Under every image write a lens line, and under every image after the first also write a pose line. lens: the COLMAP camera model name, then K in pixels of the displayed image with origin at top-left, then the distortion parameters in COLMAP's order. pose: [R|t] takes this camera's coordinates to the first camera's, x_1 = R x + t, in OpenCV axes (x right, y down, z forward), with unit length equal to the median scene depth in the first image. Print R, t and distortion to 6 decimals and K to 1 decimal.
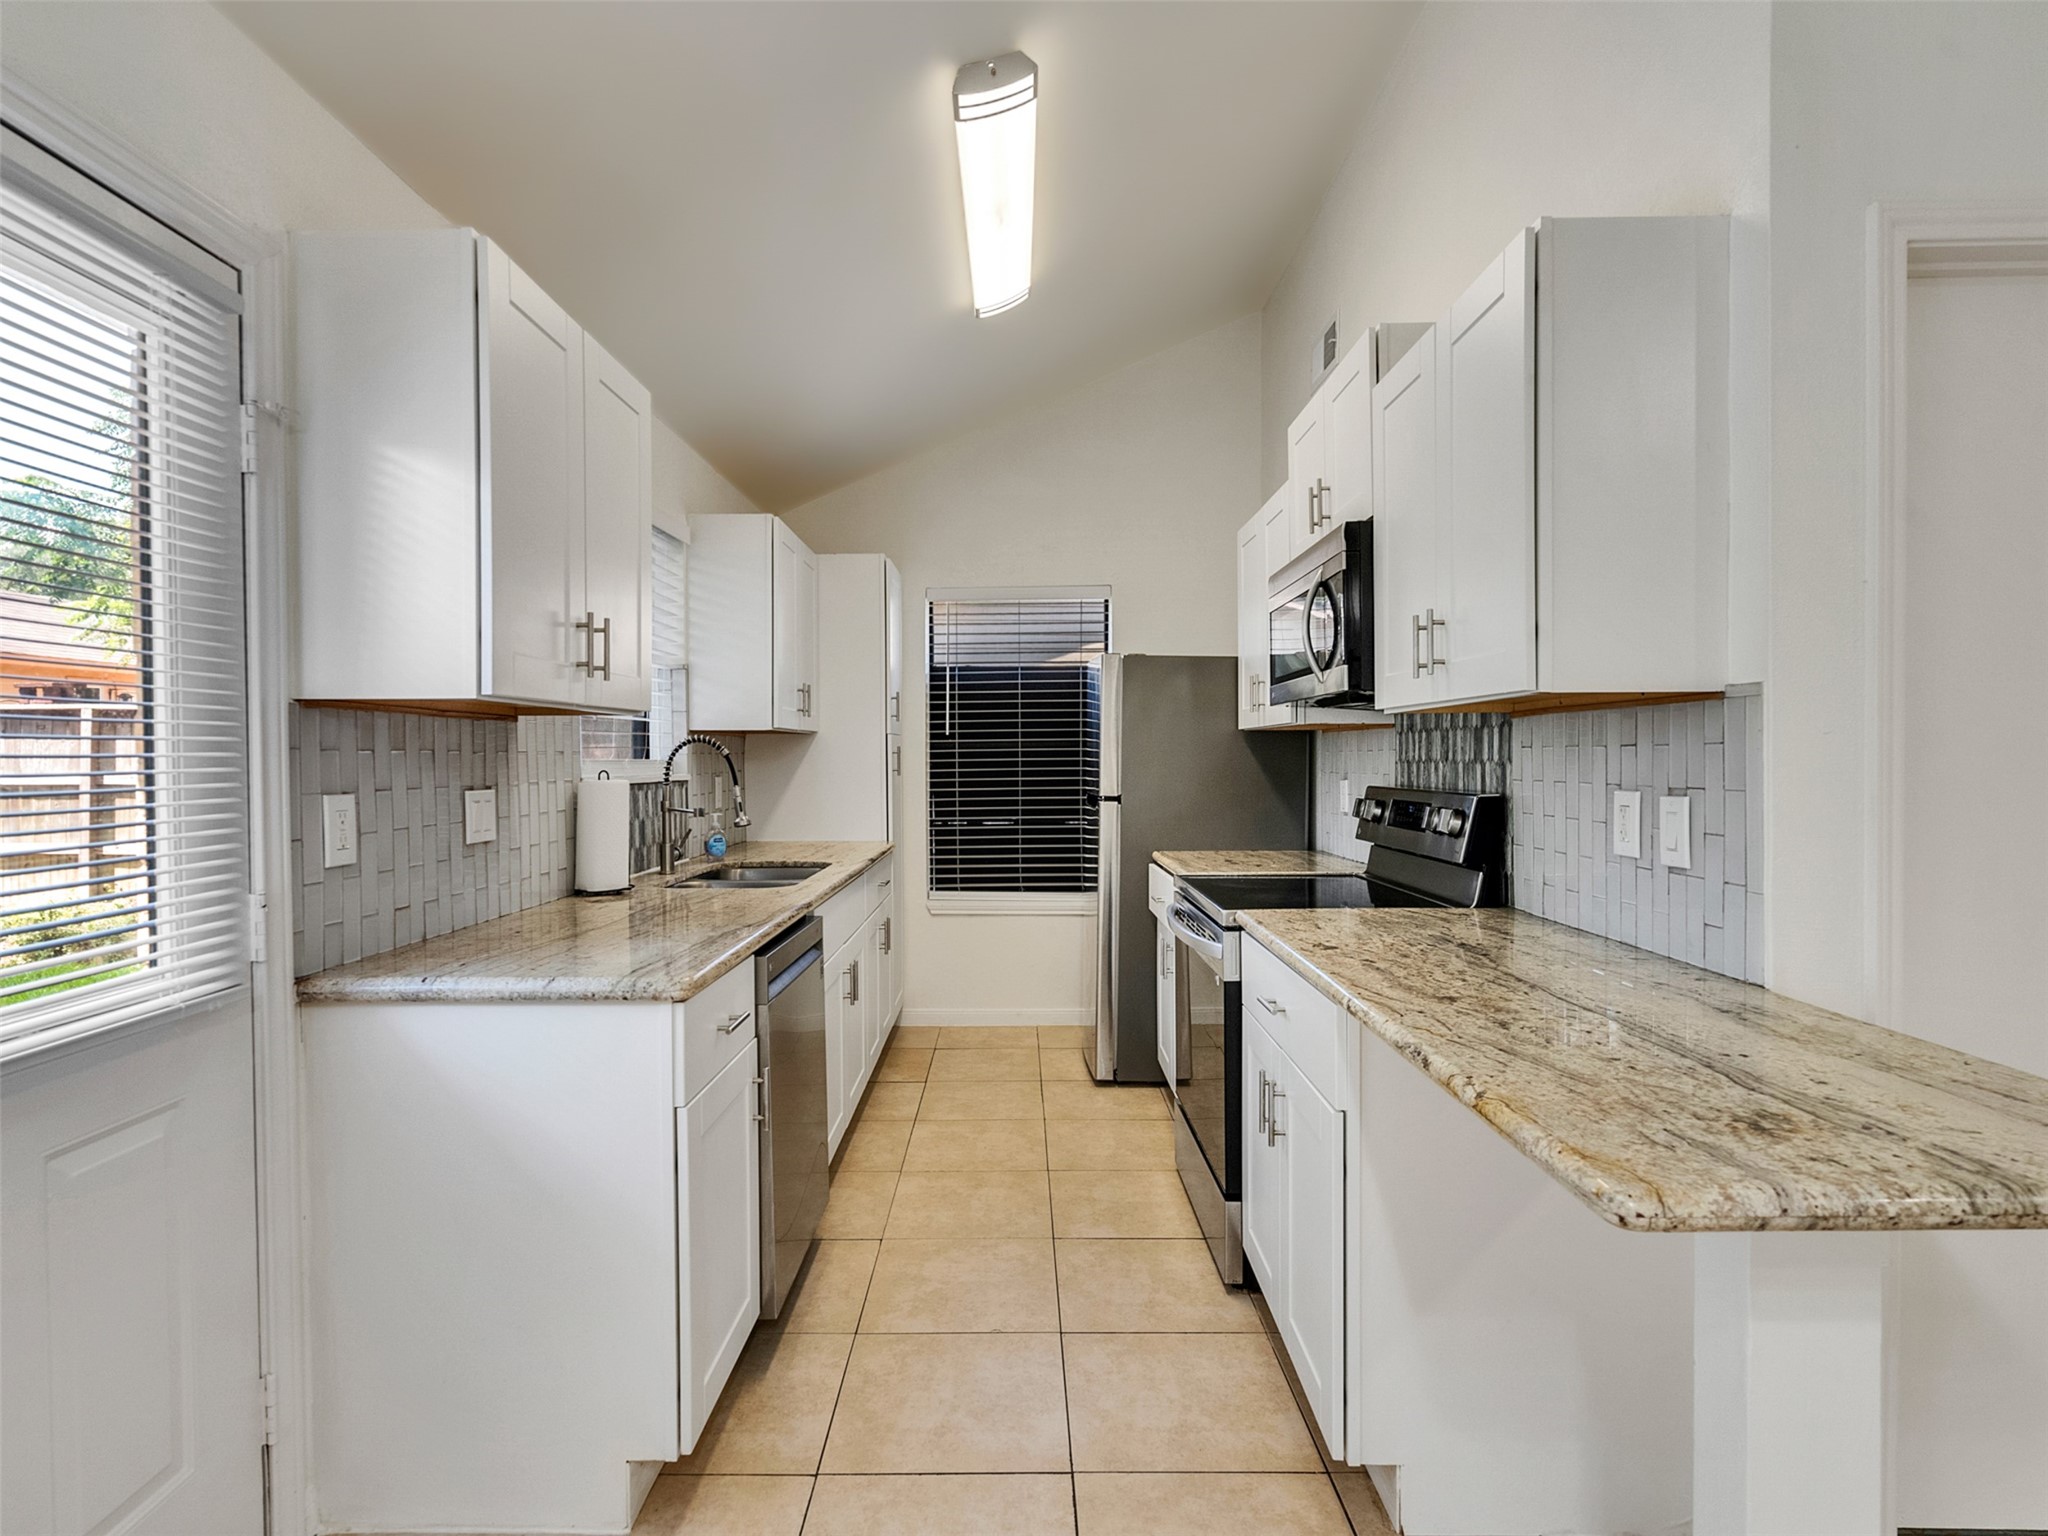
lens RADIAL K [[1049.0, 0, 1011.4], [0, 1049.0, 765.4], [0, 0, 1]] dist [-0.007825, 0.006132]
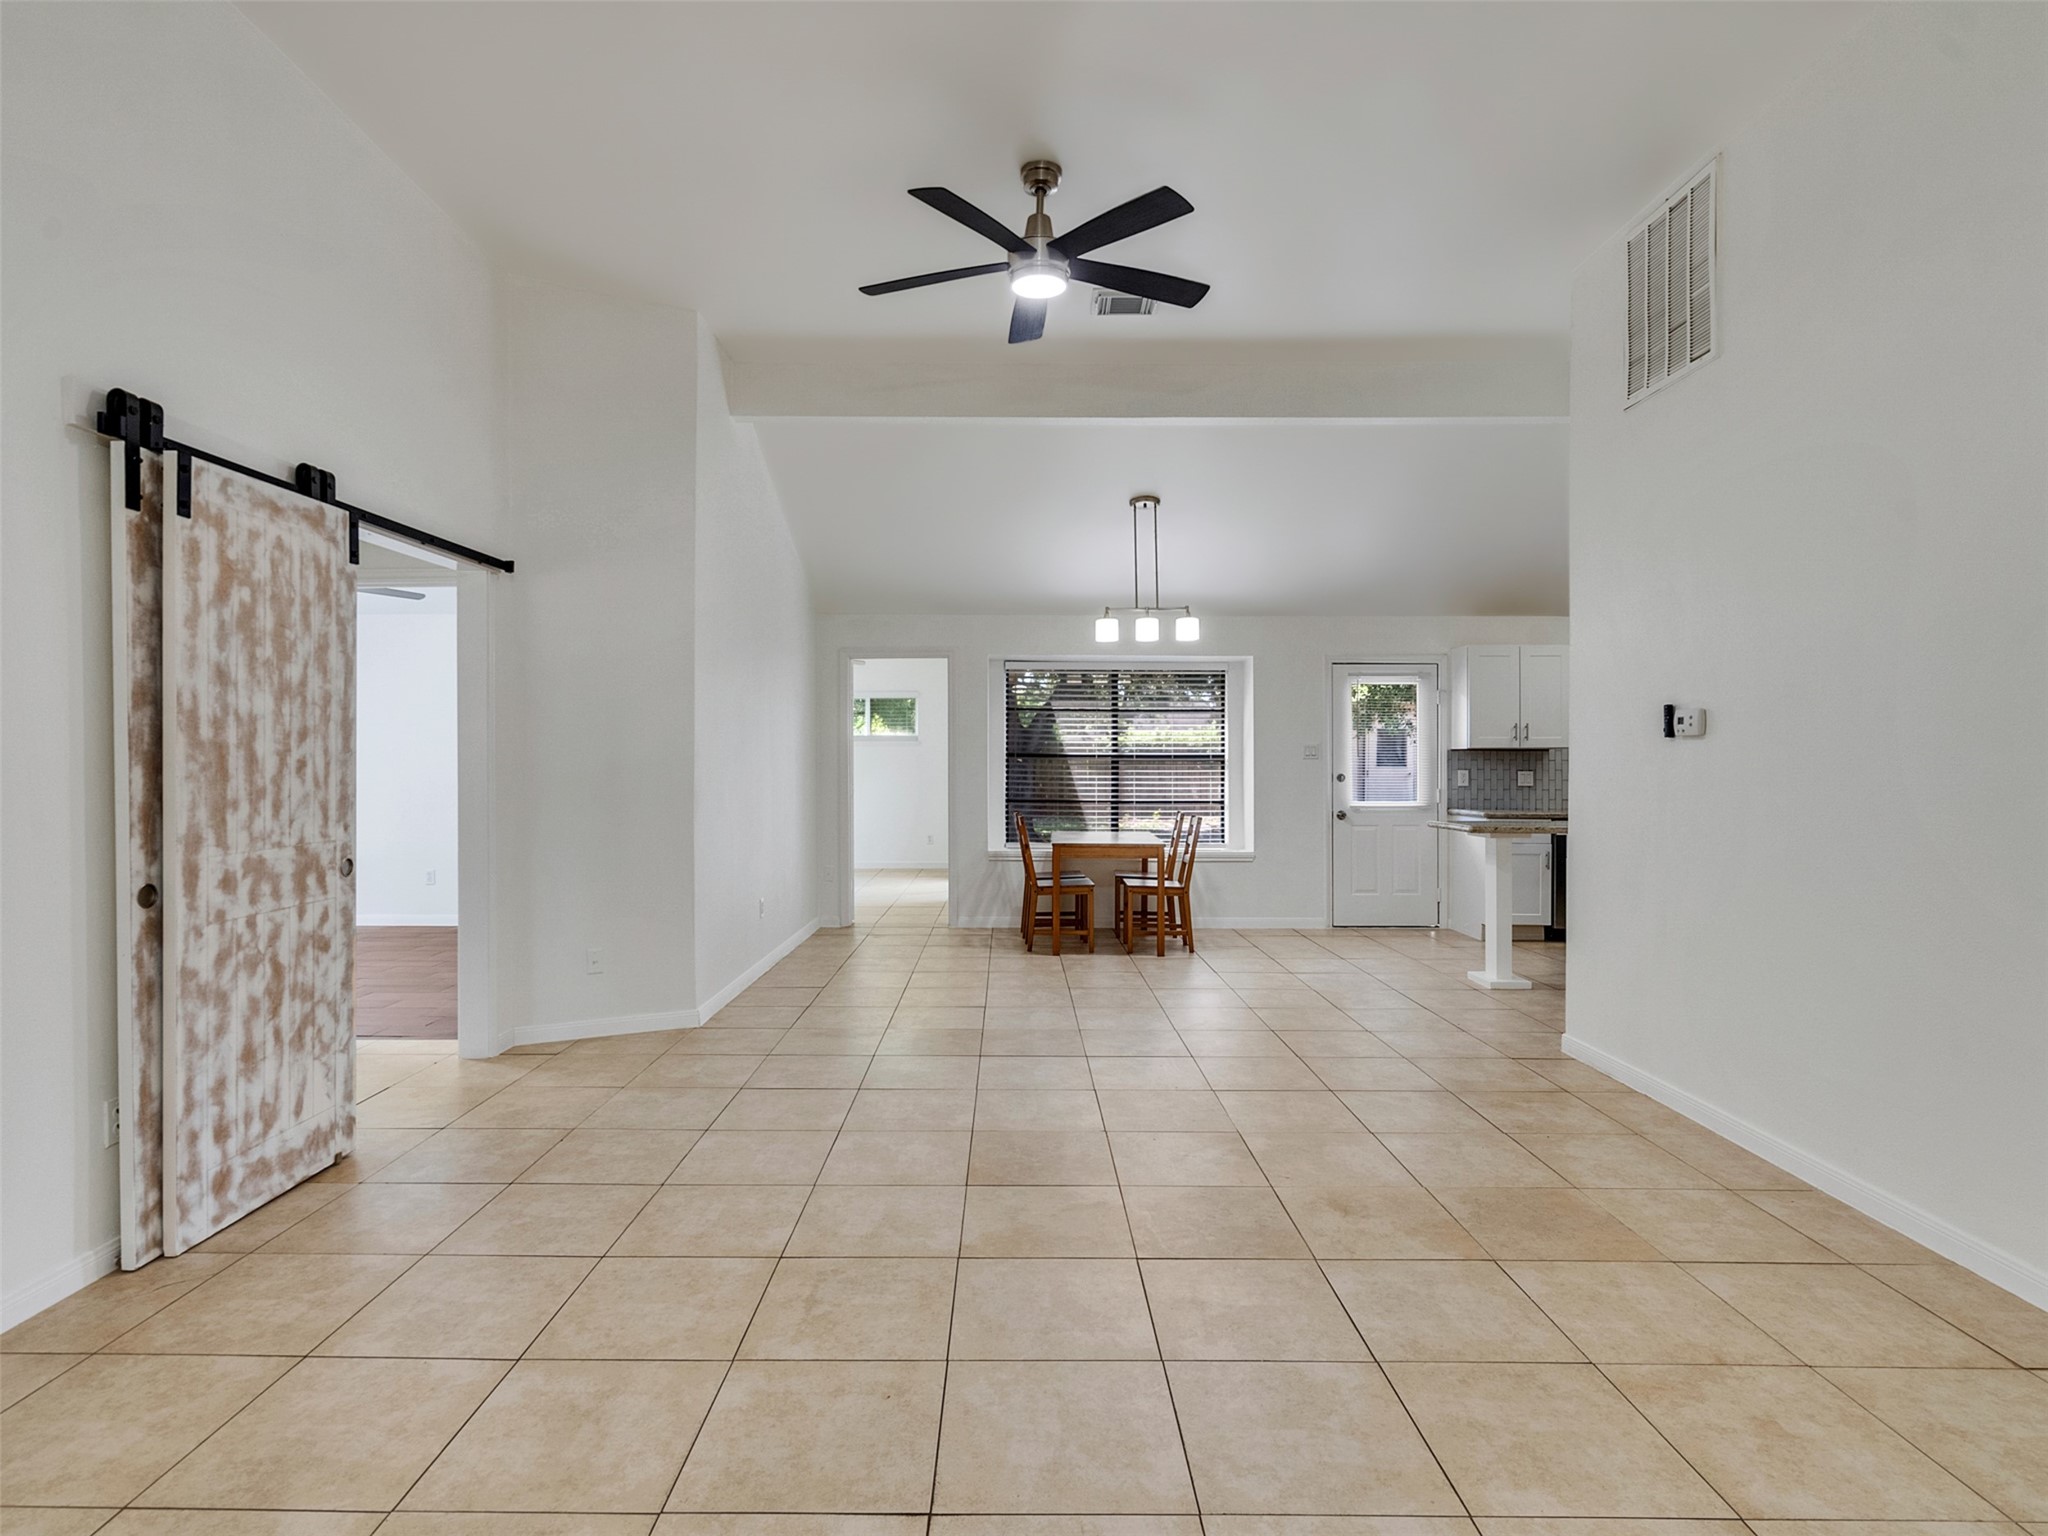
lens RADIAL K [[1049.0, 0, 1011.4], [0, 1049.0, 765.4], [0, 0, 1]] dist [-0.007825, 0.006132]
pose [[0.002549, 0.004350, -0.999987, 2.358894], [-0.010308, 0.999938, 0.004324, 0.005678], [0.999944, 0.010297, 0.002593, -0.575534]]
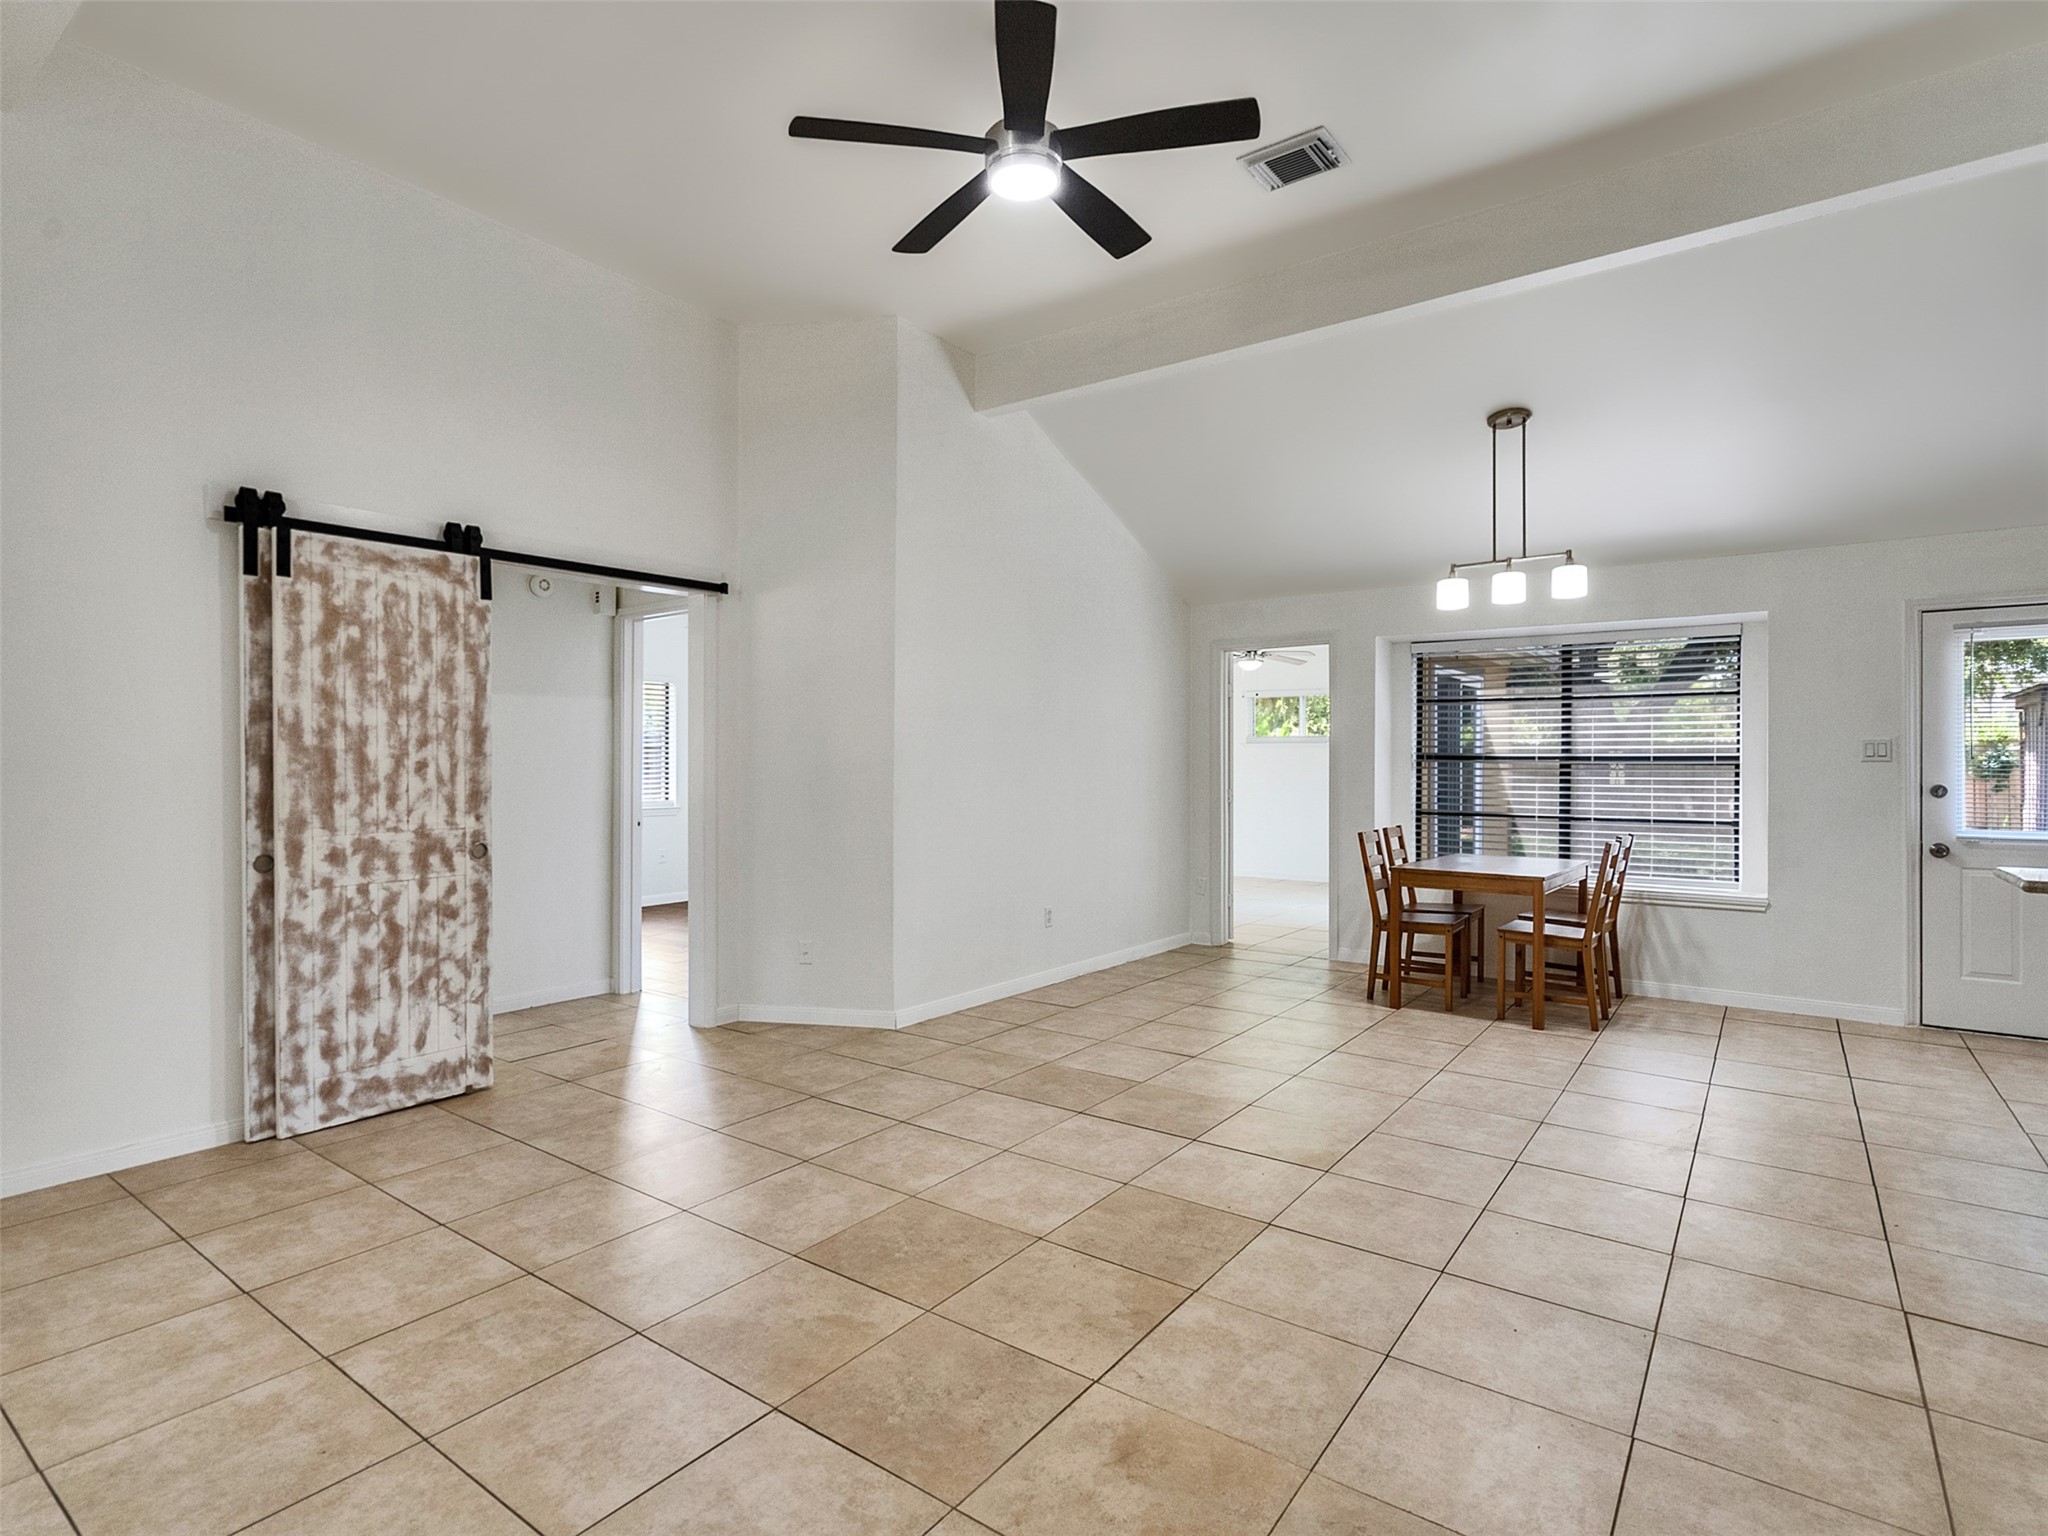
lens RADIAL K [[1049.0, 0, 1011.4], [0, 1049.0, 765.4], [0, 0, 1]] dist [-0.007825, 0.006132]
pose [[-0.590912, 0.000378, -0.806736, 1.917512], [-0.009562, 0.999926, 0.007473, -0.000314], [0.806679, 0.012130, -0.590865, 0.084839]]
